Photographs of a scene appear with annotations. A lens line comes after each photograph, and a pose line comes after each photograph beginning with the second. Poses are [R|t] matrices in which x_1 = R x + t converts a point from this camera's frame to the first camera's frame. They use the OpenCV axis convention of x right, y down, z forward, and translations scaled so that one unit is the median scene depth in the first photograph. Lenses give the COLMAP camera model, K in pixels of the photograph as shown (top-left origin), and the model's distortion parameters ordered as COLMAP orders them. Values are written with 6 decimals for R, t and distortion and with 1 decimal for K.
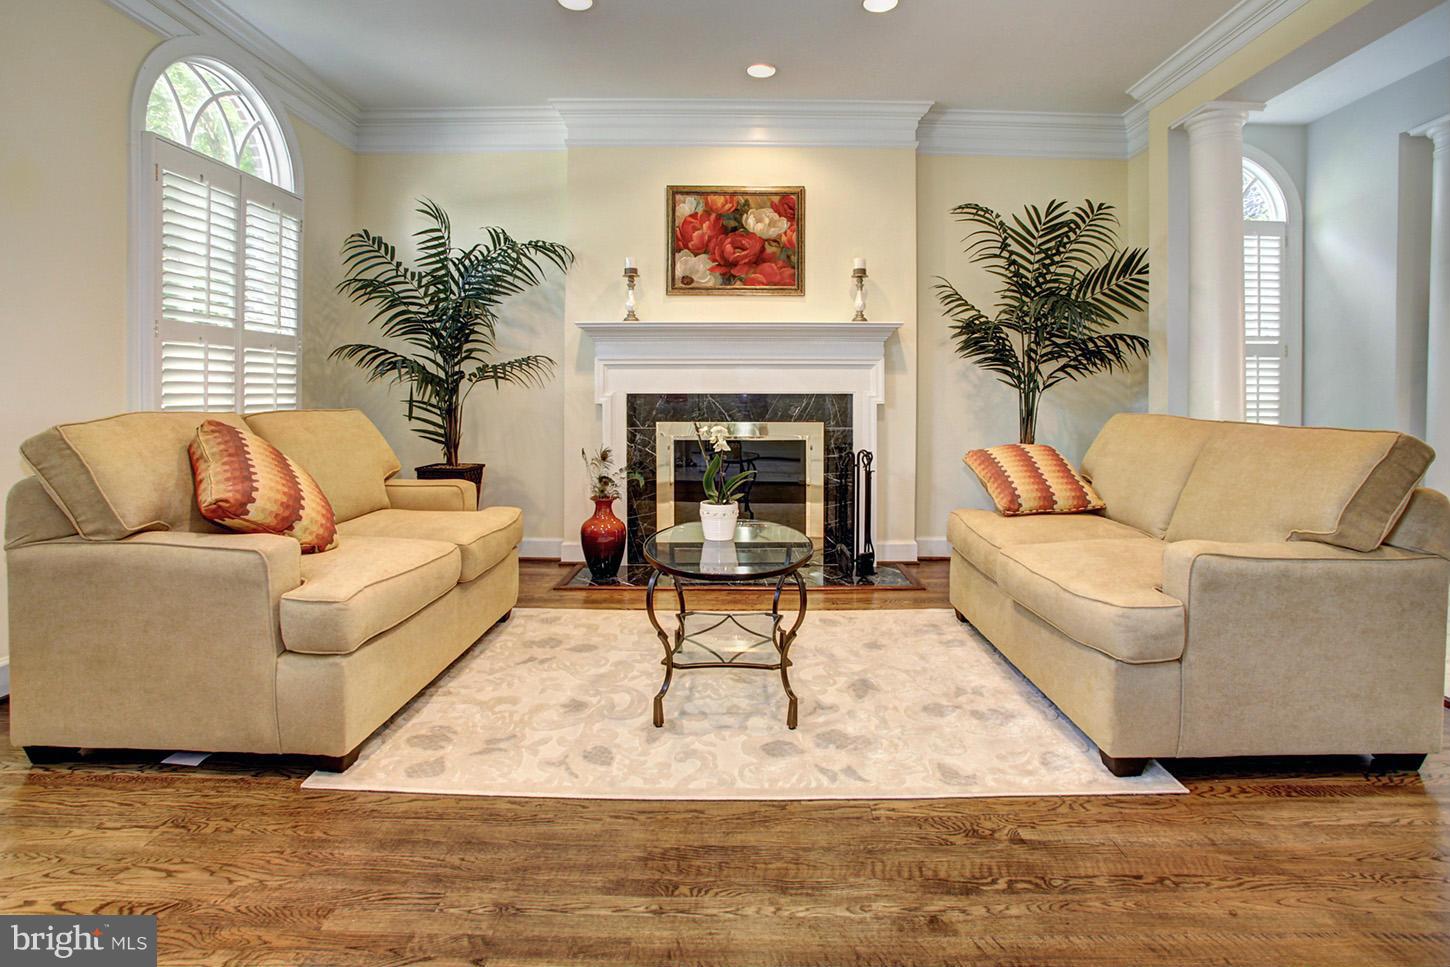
lens RADIAL K [[695.7, 0, 724.0], [0, 695.7, 417.3], [0, 0, 1]] dist [-0.078989, 0.038927]
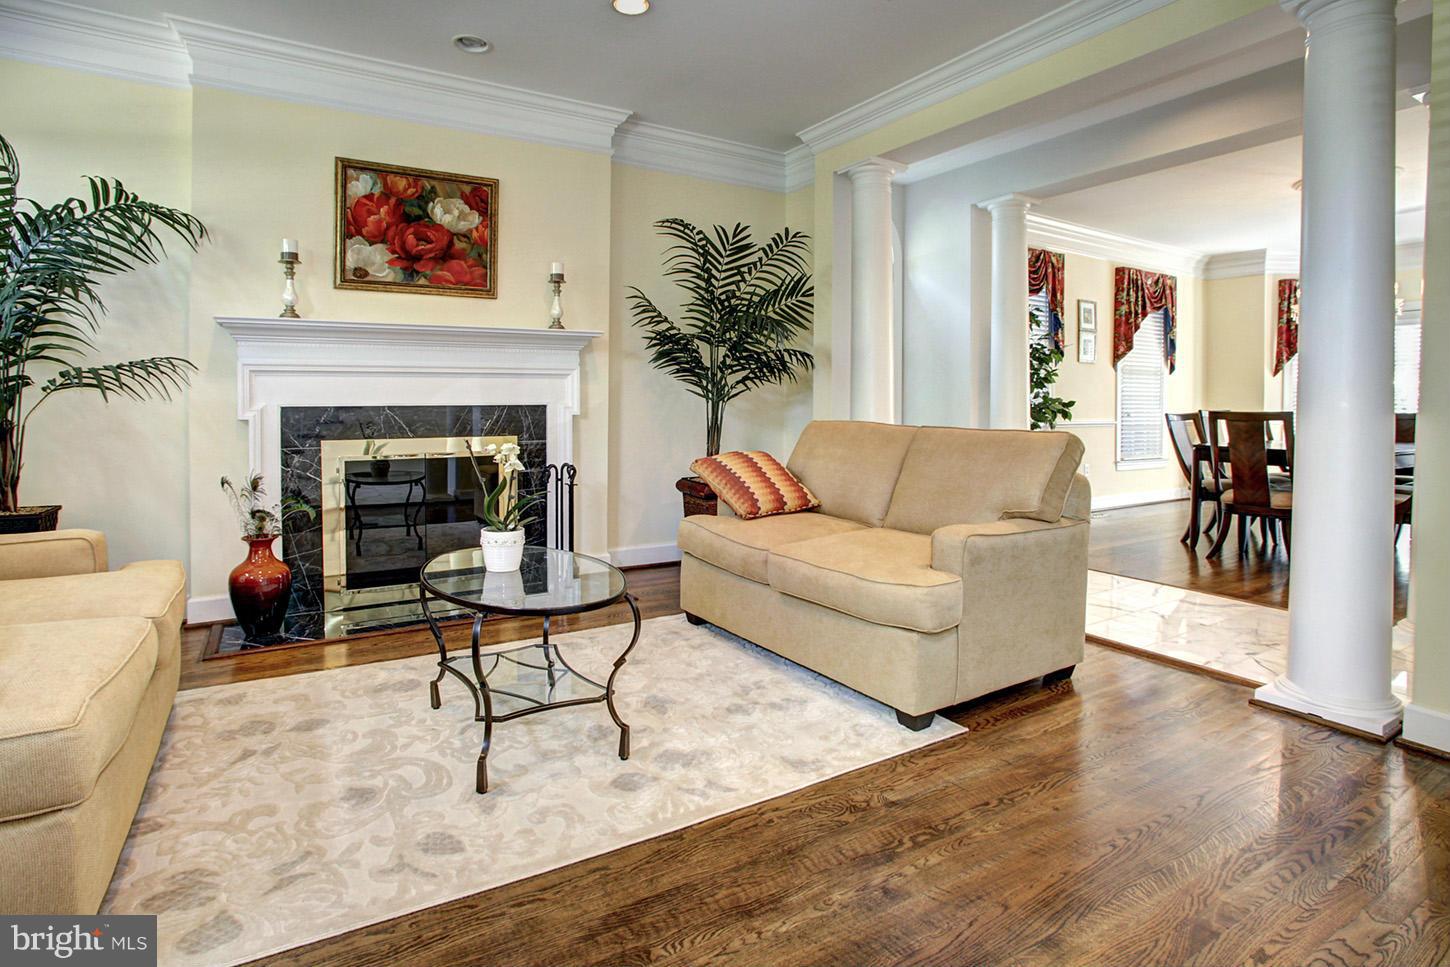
lens RADIAL K [[720.0, 0, 697.5], [0, 720.0, 438.3], [0, 0, 1]] dist [-0.064487, 0.025609]
pose [[0.871336, -0.027778, 0.489900, -0.128498], [0.020618, 0.999587, 0.020008, -0.003797], [-0.490254, -0.007333, 0.871549, 0.042287]]
